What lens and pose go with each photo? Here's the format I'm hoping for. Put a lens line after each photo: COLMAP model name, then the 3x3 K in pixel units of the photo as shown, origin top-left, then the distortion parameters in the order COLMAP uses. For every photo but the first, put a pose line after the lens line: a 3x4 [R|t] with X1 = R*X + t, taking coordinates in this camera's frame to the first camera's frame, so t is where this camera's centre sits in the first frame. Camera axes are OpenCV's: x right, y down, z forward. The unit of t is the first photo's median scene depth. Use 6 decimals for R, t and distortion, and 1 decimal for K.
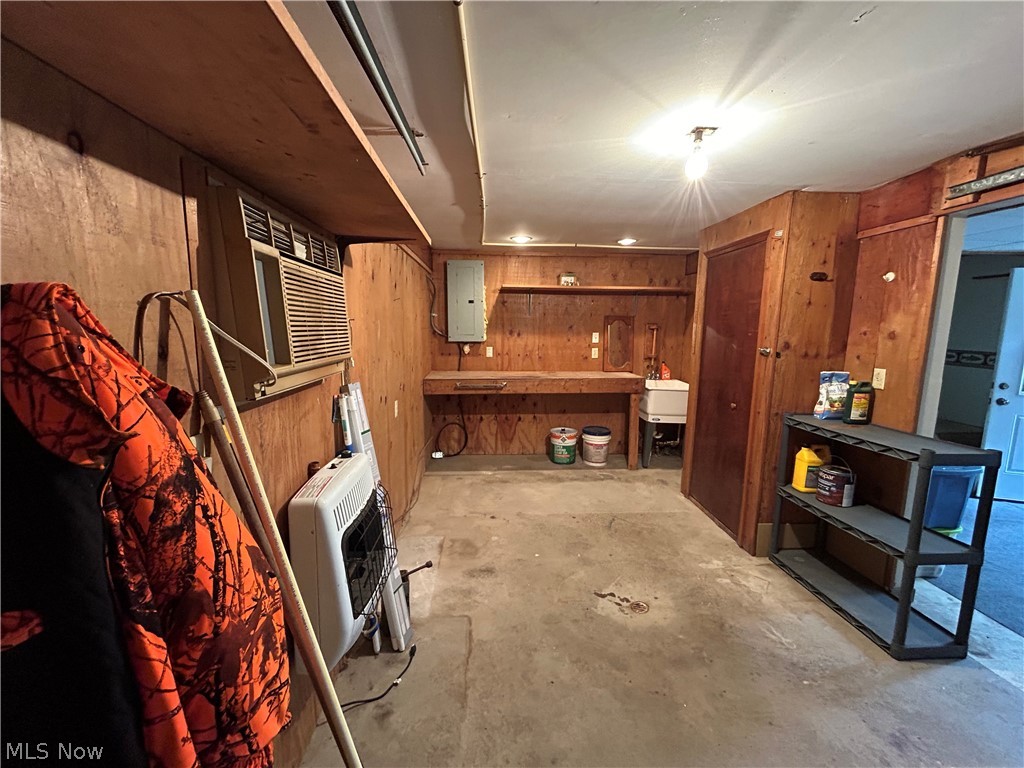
lens RADIAL K [[416.5, 0, 508.5], [0, 416.5, 384.7], [0, 0, 1]] dist [-0.002469, 0.000269]
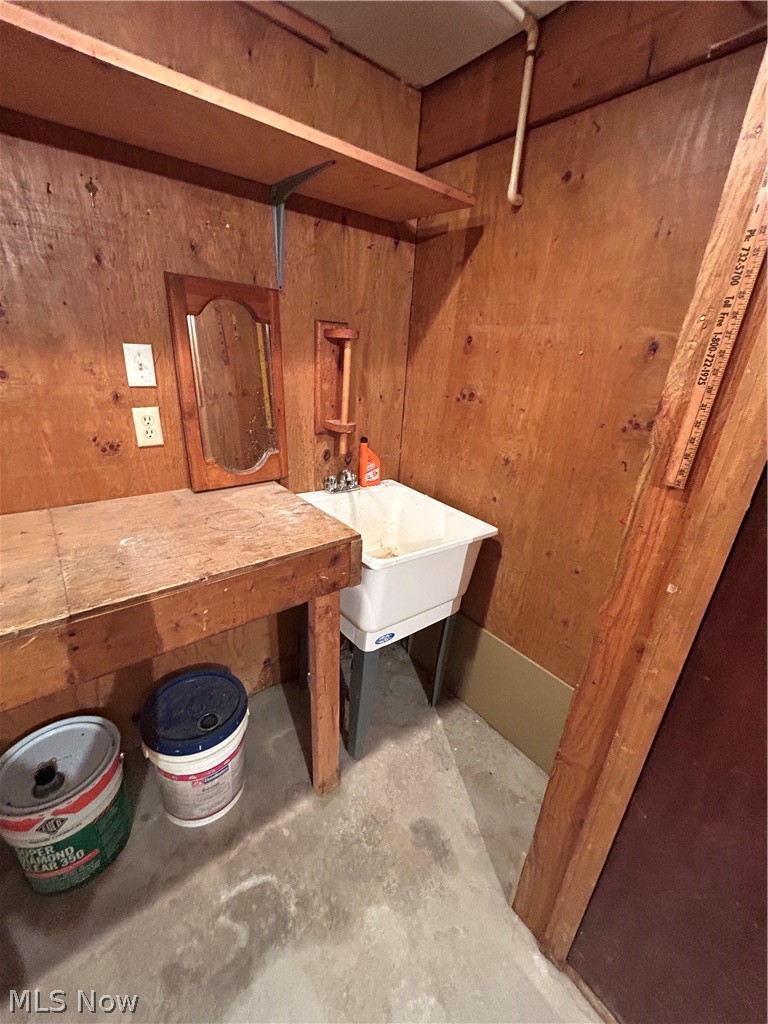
lens RADIAL K [[416.5, 0, 384.2], [0, 416.5, 512.9], [0, 0, 1]] dist [-0.002469, 0.000269]
pose [[0.812668, -0.173332, 0.556351, 0.174663], [0.025662, 0.964456, 0.262994, -0.089256], [-0.582161, -0.199450, 0.788231, 0.700842]]
